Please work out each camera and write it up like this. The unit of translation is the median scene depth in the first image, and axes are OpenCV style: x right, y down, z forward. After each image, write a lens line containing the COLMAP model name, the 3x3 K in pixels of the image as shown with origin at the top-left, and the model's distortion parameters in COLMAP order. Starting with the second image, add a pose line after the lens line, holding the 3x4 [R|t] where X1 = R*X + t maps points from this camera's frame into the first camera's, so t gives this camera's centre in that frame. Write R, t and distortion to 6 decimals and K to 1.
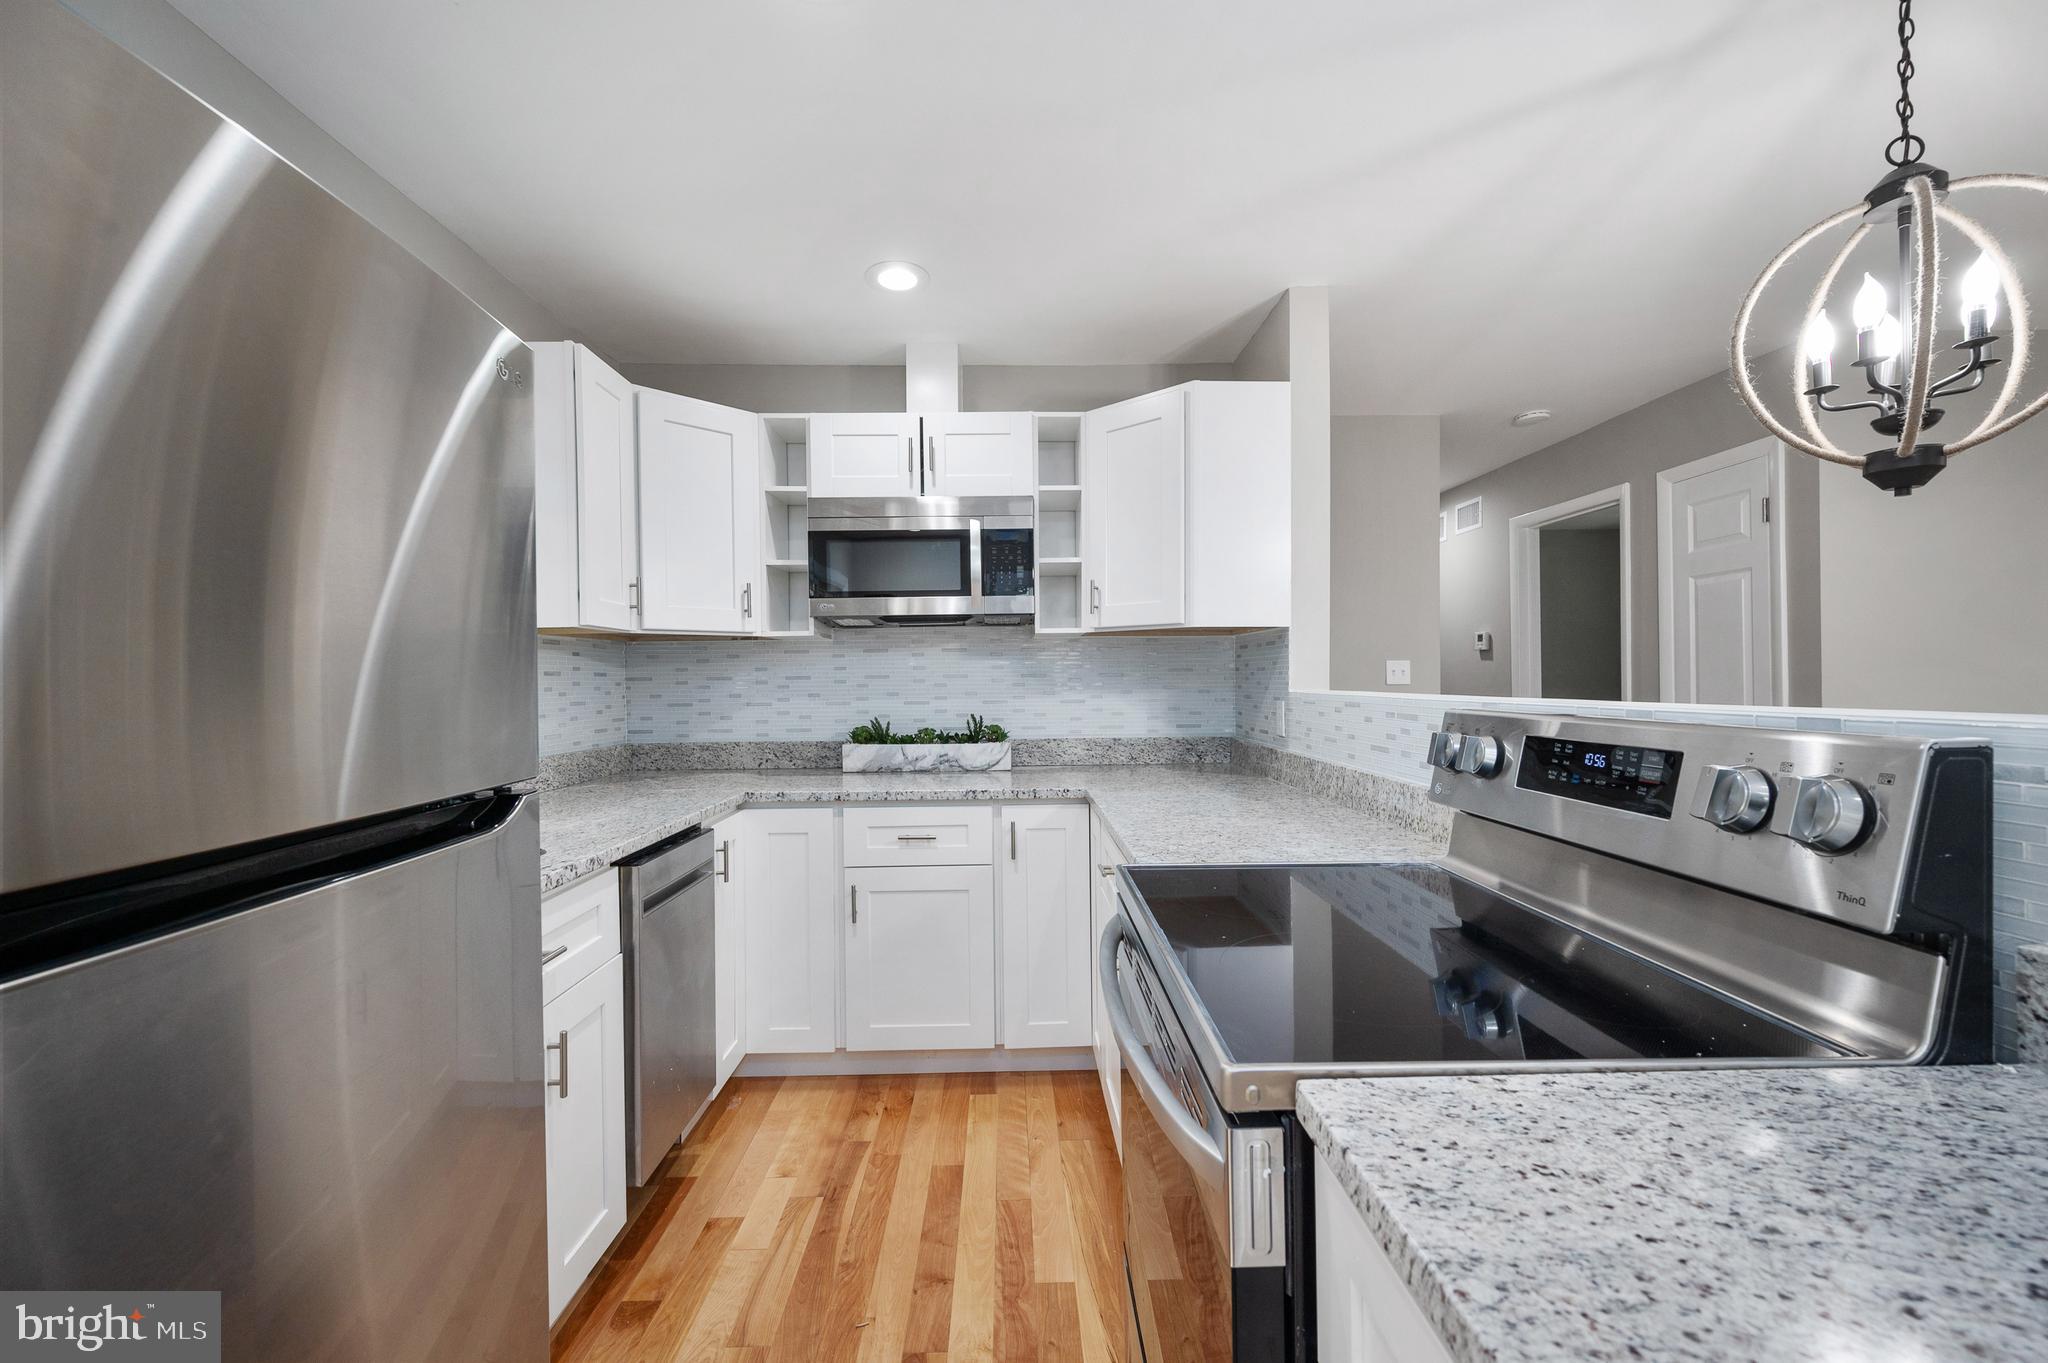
lens RADIAL K [[808.0, 0, 1029.7], [0, 808.0, 682.0], [0, 0, 1]] dist [0.004102, 0.000053]
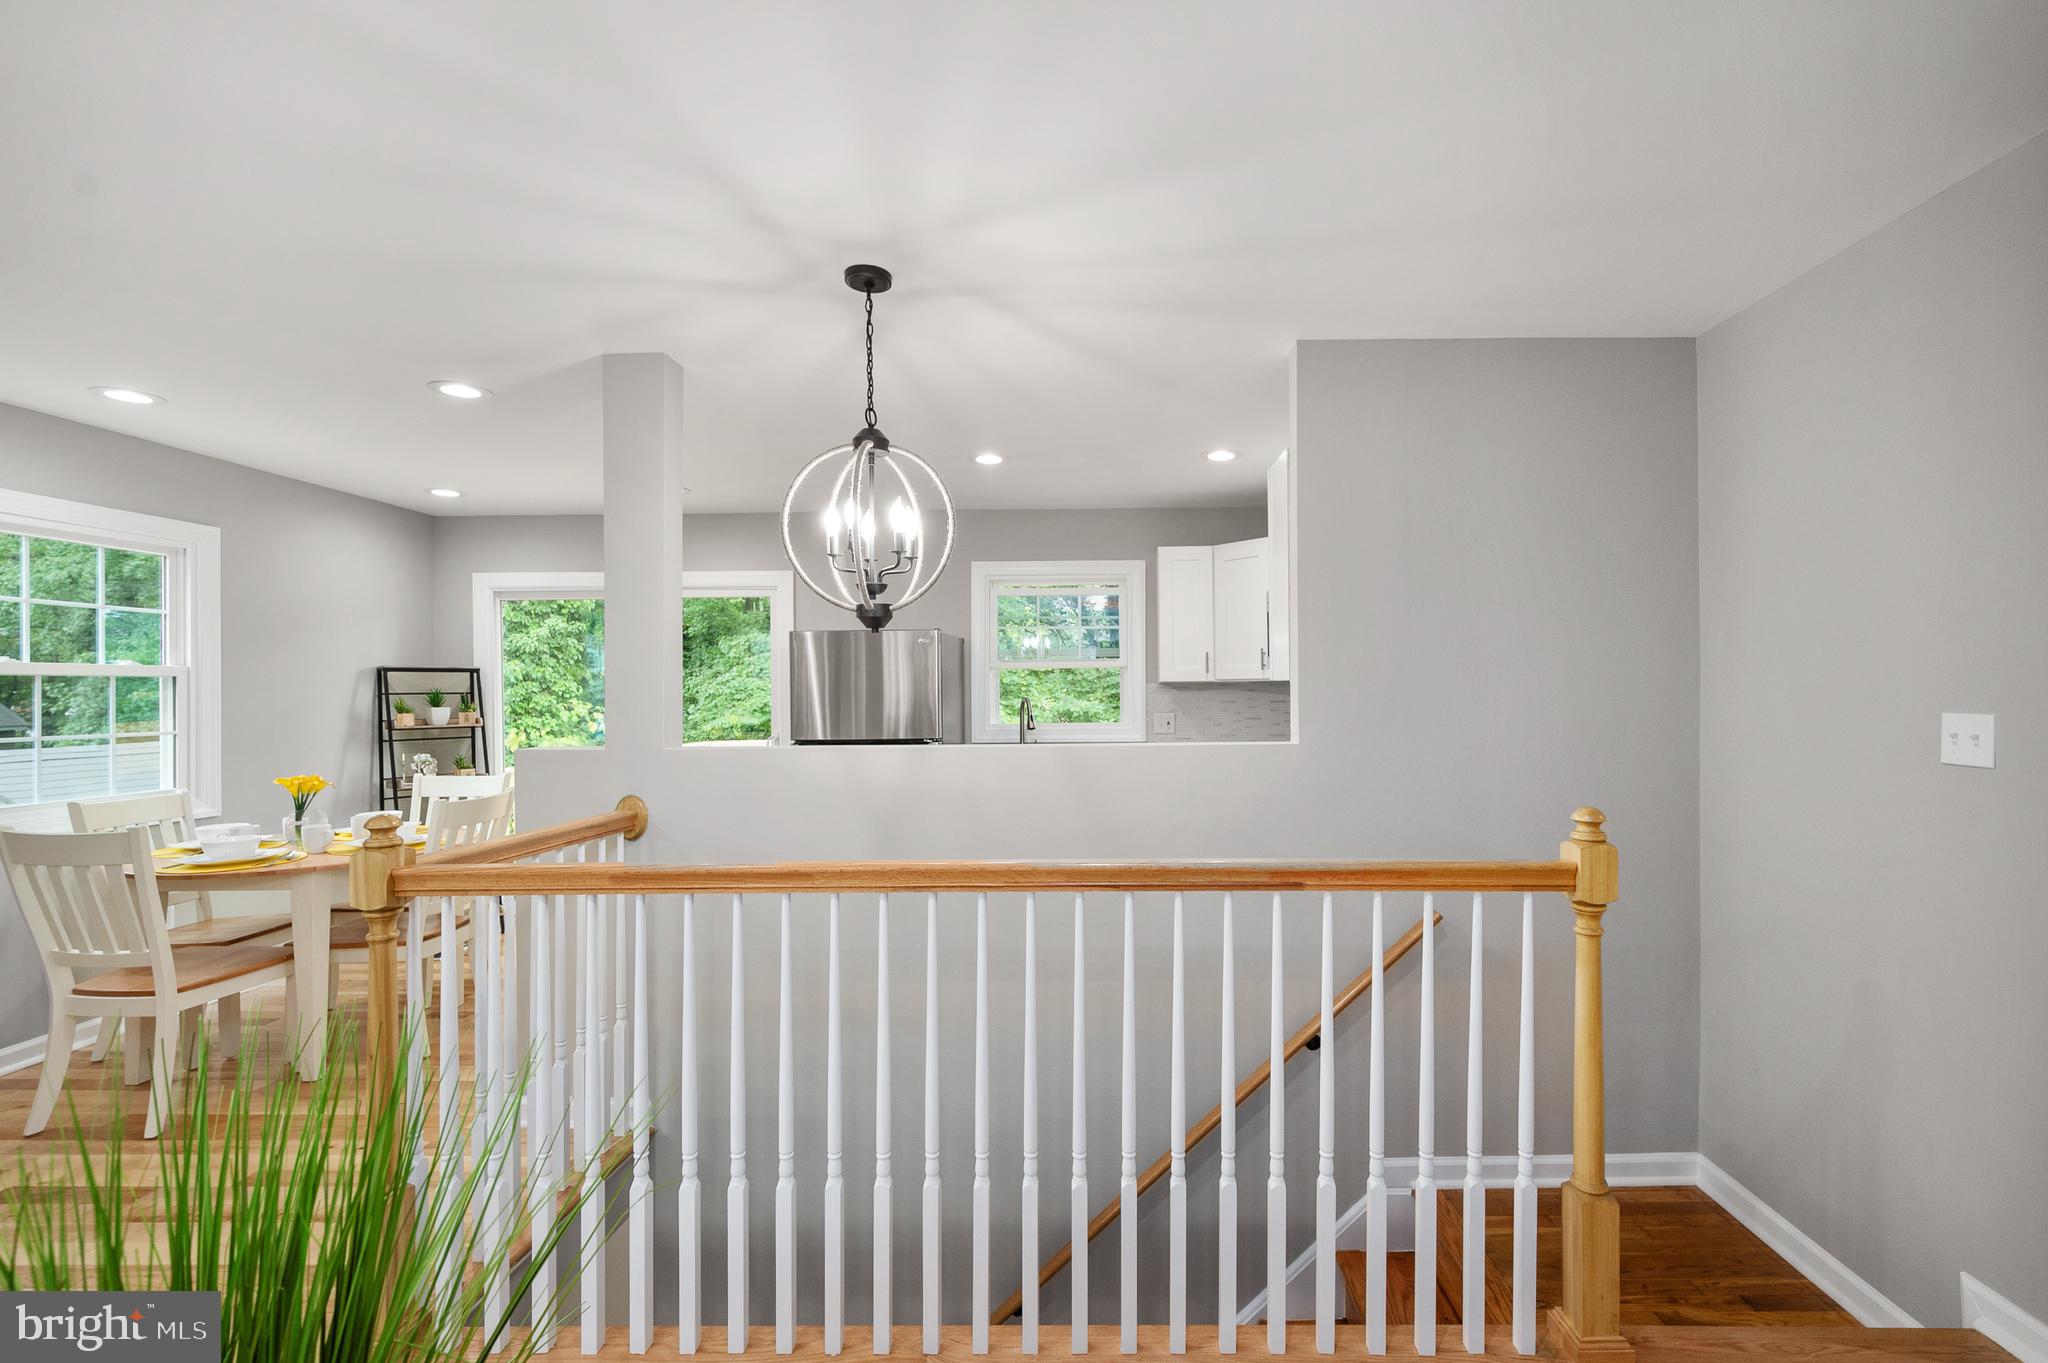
lens RADIAL K [[873.9, 0, 1092.4], [0, 873.9, 677.8], [0, 0, 1]] dist [0.000336, -0.007830]
pose [[-0.043454, 0.005319, -0.999041, 1.369656], [0.006257, 0.999968, 0.005052, -0.074404], [0.999036, -0.006032, -0.043486, 0.749758]]
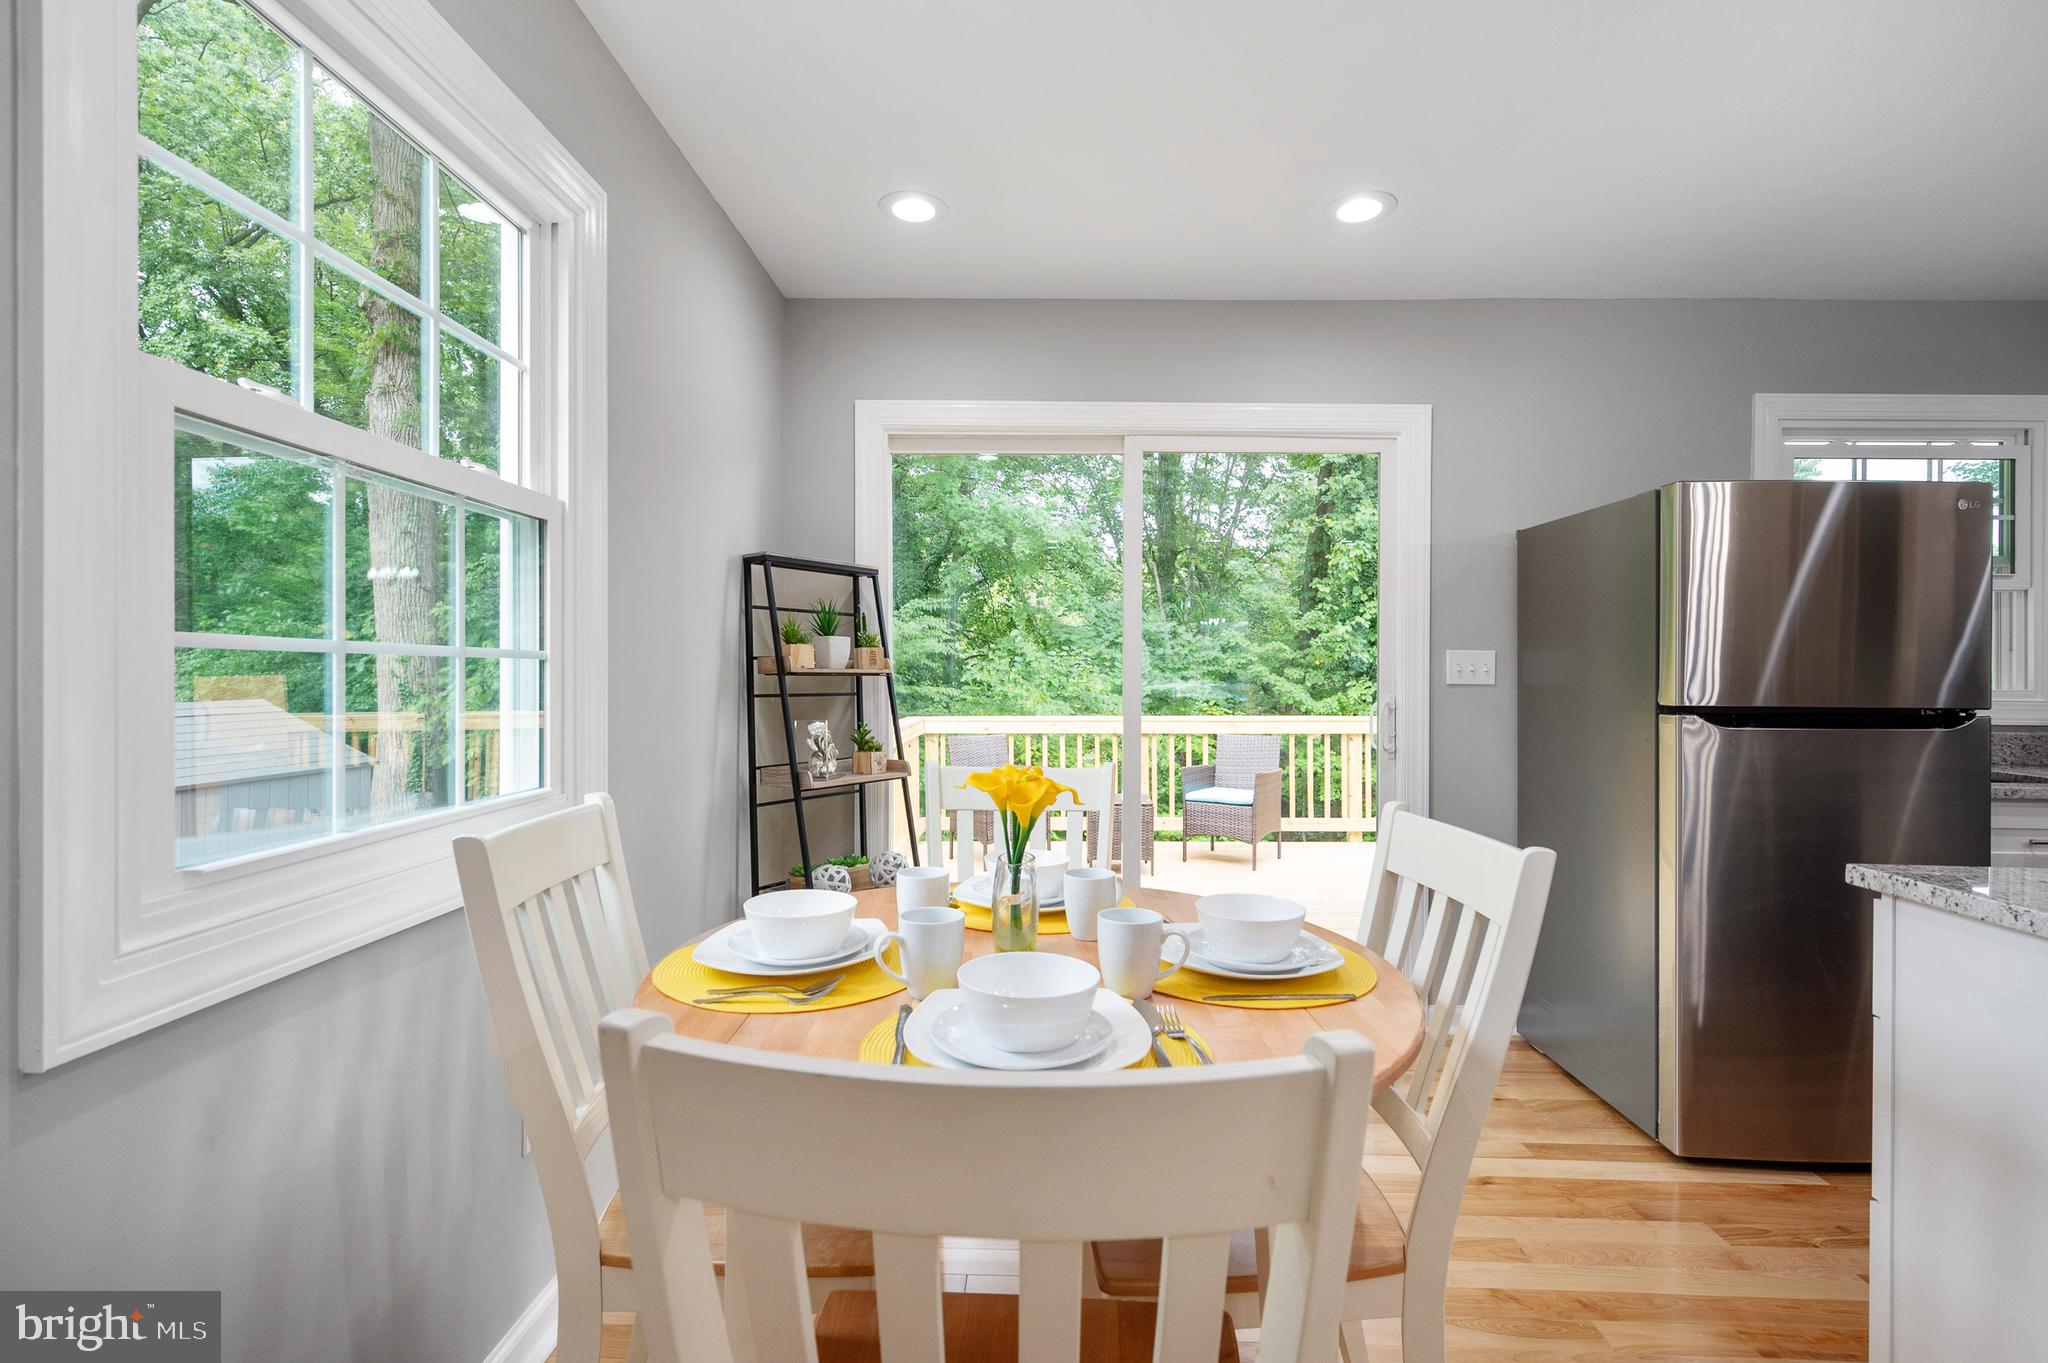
lens RADIAL K [[951.2, 0, 1037.2], [0, 951.2, 665.8], [0, 0, 1]] dist [0.000611, 0.001014]
pose [[-0.041979, 0.010128, -0.999067, 0.655157], [-0.011942, 0.999872, 0.010638, 0.007862], [0.999047, 0.012378, -0.041852, -0.432293]]
